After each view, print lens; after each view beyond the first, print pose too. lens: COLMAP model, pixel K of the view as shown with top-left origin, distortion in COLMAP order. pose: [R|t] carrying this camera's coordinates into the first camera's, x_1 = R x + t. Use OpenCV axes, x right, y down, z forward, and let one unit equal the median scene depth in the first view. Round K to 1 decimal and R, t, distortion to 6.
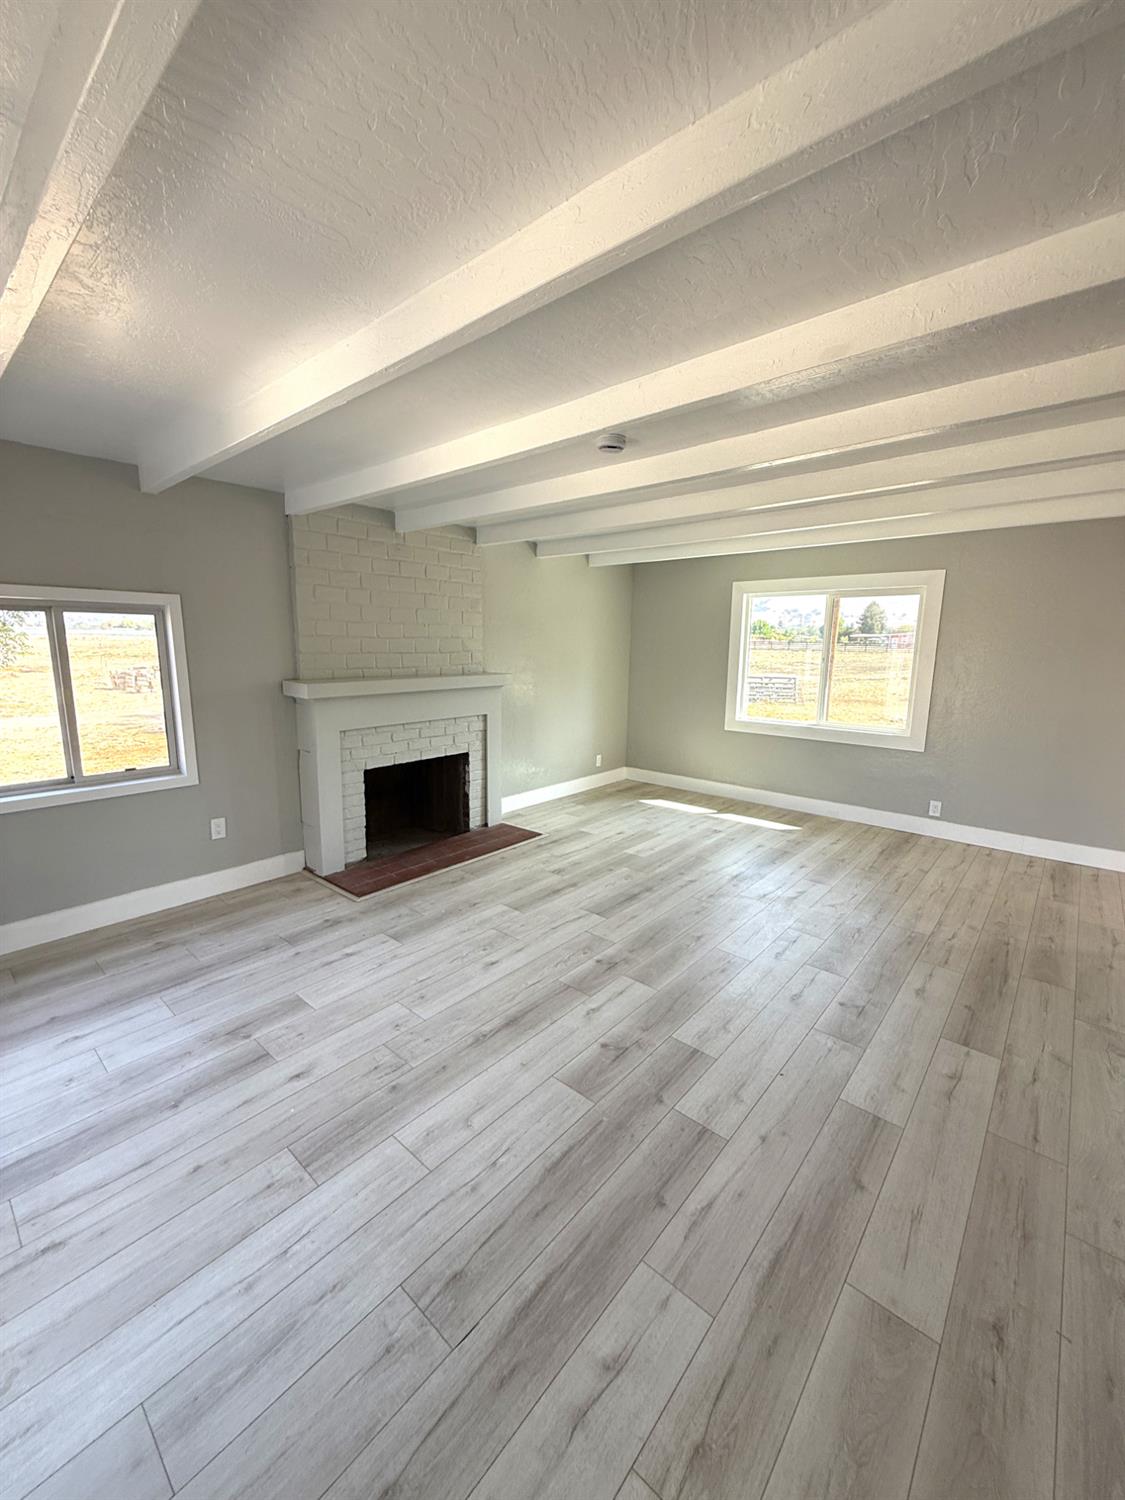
lens RADIAL K [[599.7, 0, 561.7], [0, 599.7, 745.1], [0, 0, 1]] dist [0.002888, 0.000028]
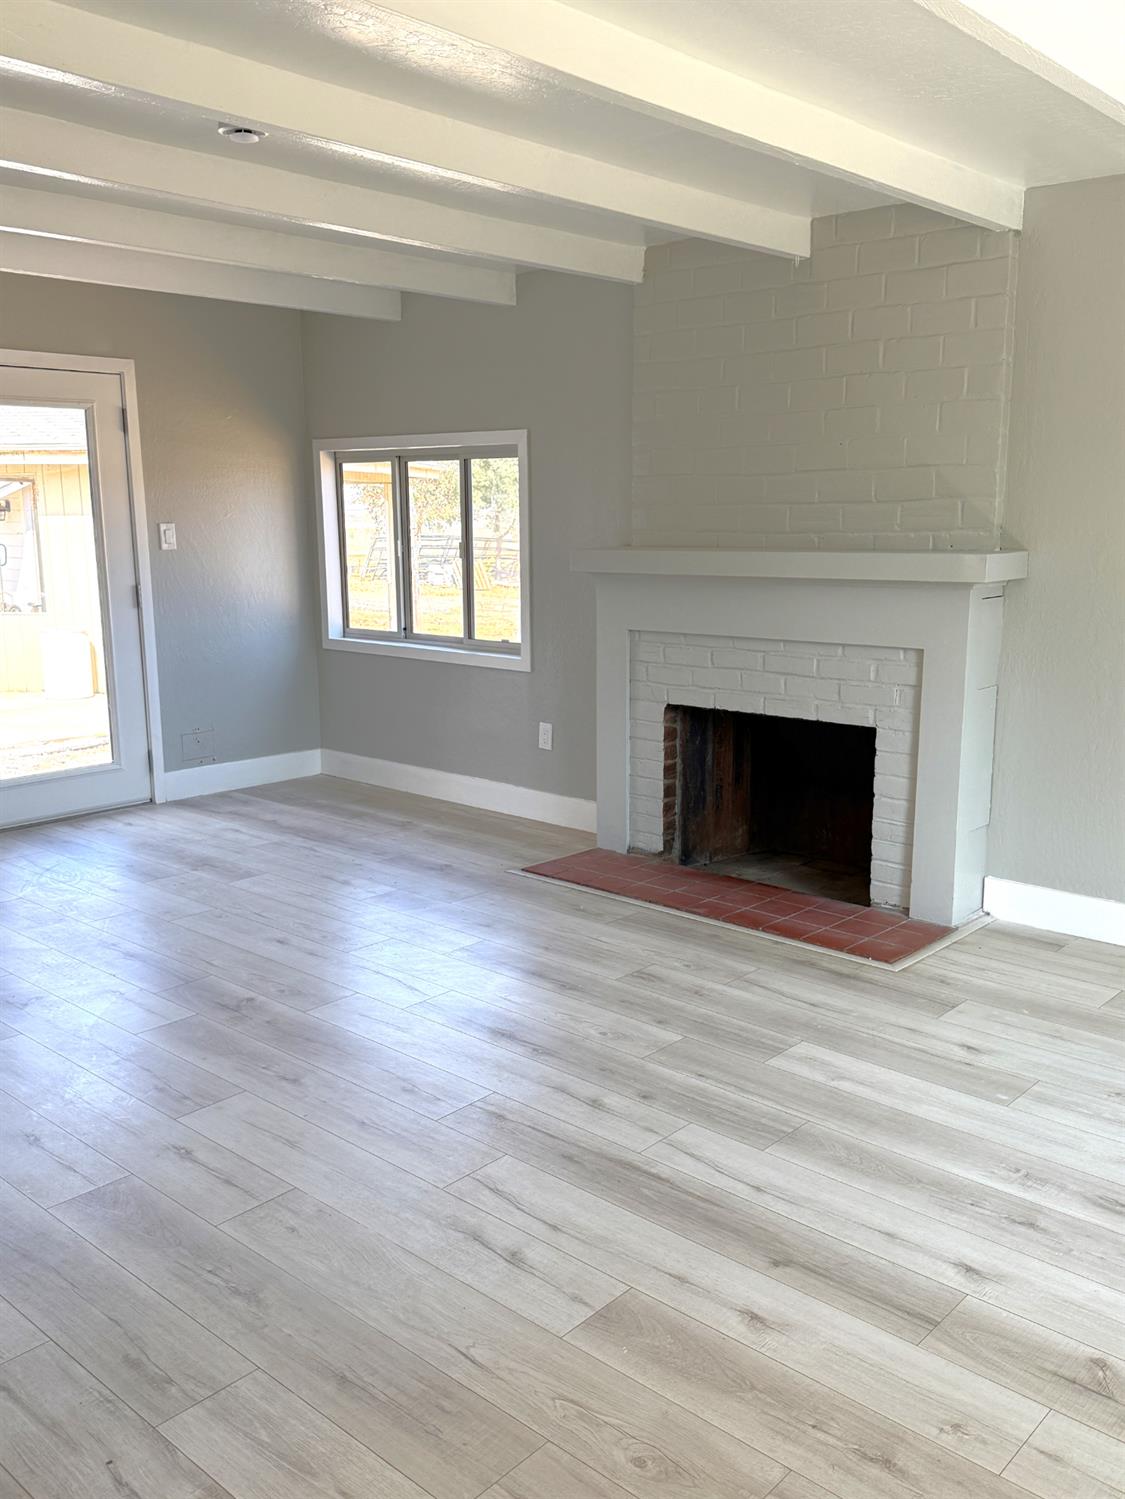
lens RADIAL K [[1297.9, 0, 563.8], [0, 1297.9, 753.4], [0, 0, 1]] dist [0.122198, -0.001390]
pose [[-0.021813, 0.174997, -0.984327, 0.923707], [-0.162897, 0.970782, 0.176199, -0.117530], [0.986402, 0.164187, 0.007330, 0.883493]]
